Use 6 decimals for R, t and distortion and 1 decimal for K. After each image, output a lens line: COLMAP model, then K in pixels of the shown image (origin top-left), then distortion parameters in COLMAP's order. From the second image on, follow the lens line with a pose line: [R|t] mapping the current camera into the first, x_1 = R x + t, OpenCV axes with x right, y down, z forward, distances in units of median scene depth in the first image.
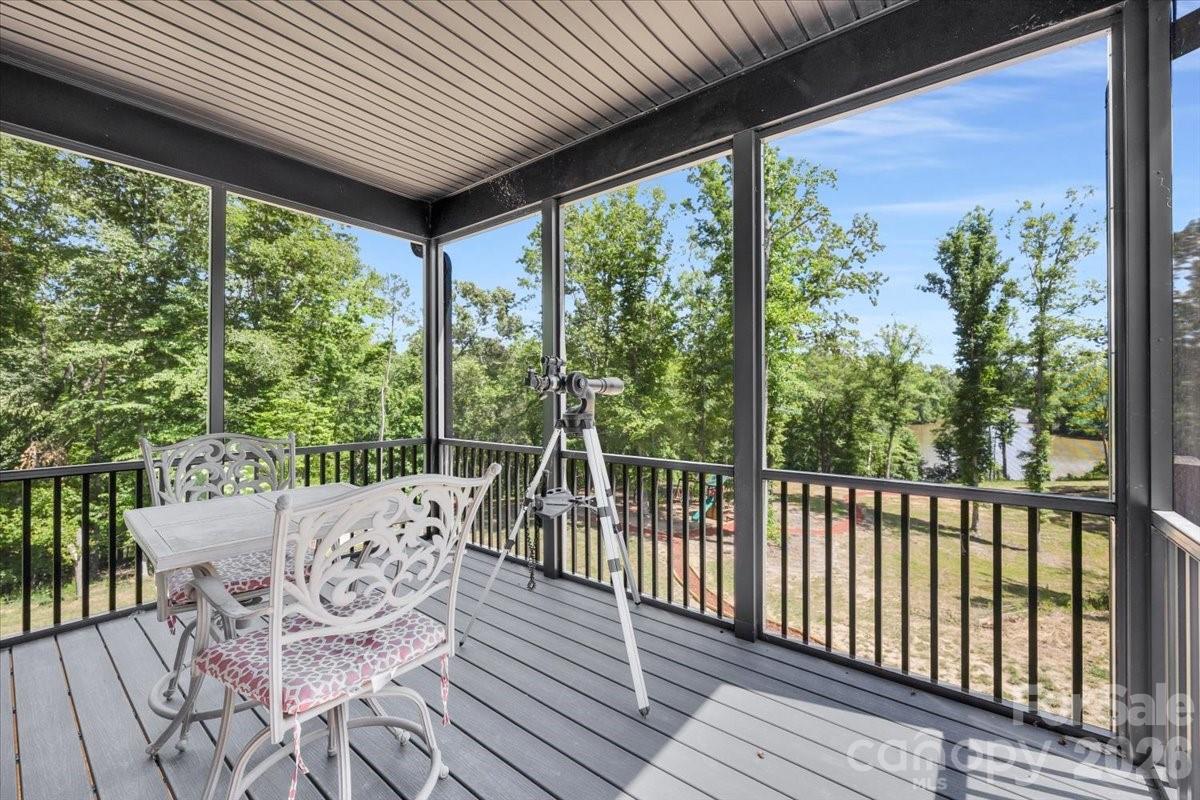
lens RADIAL K [[489.8, 0, 603.6], [0, 489.8, 395.9], [0, 0, 1]] dist [-0.000898, -0.000131]
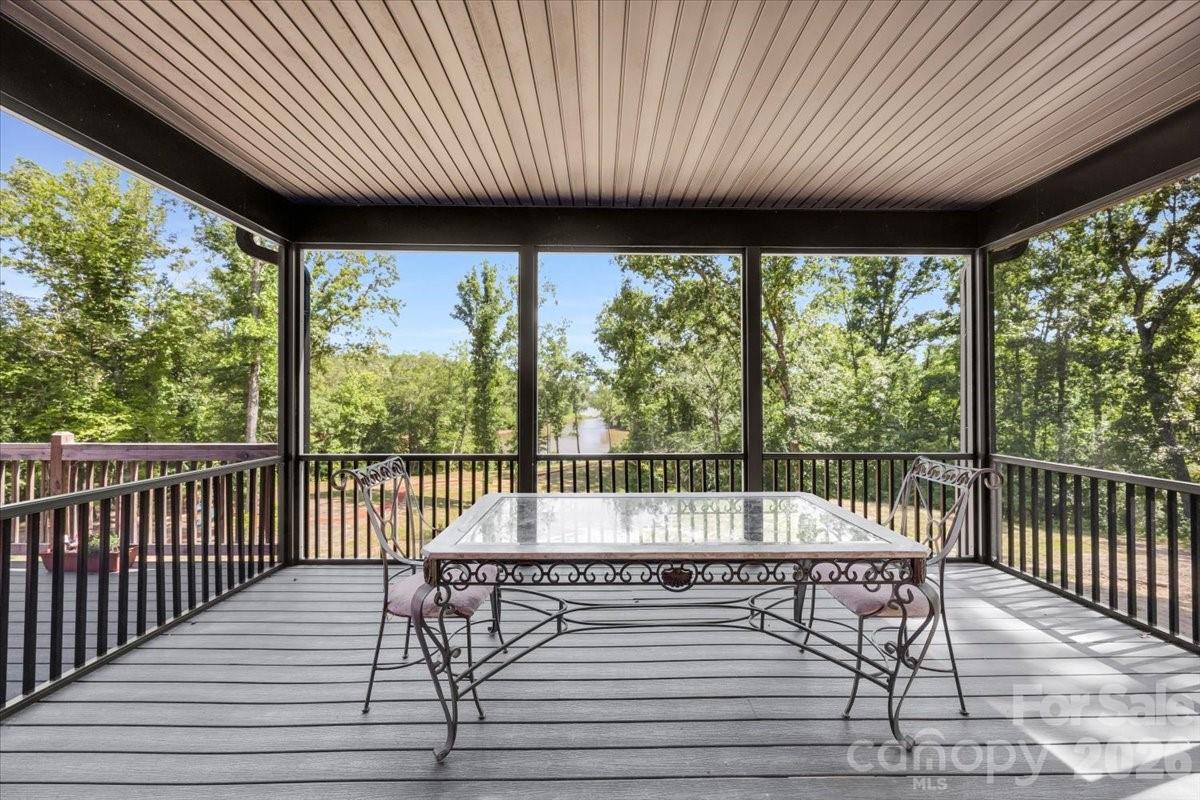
lens RADIAL K [[489.8, 0, 603.6], [0, 489.8, 395.9], [0, 0, 1]] dist [-0.000898, -0.000131]
pose [[0.772802, 0.008057, 0.634596, 0.156381], [-0.002285, 0.999948, -0.009912, -0.000752], [-0.634643, 0.006210, 0.772780, -0.228801]]
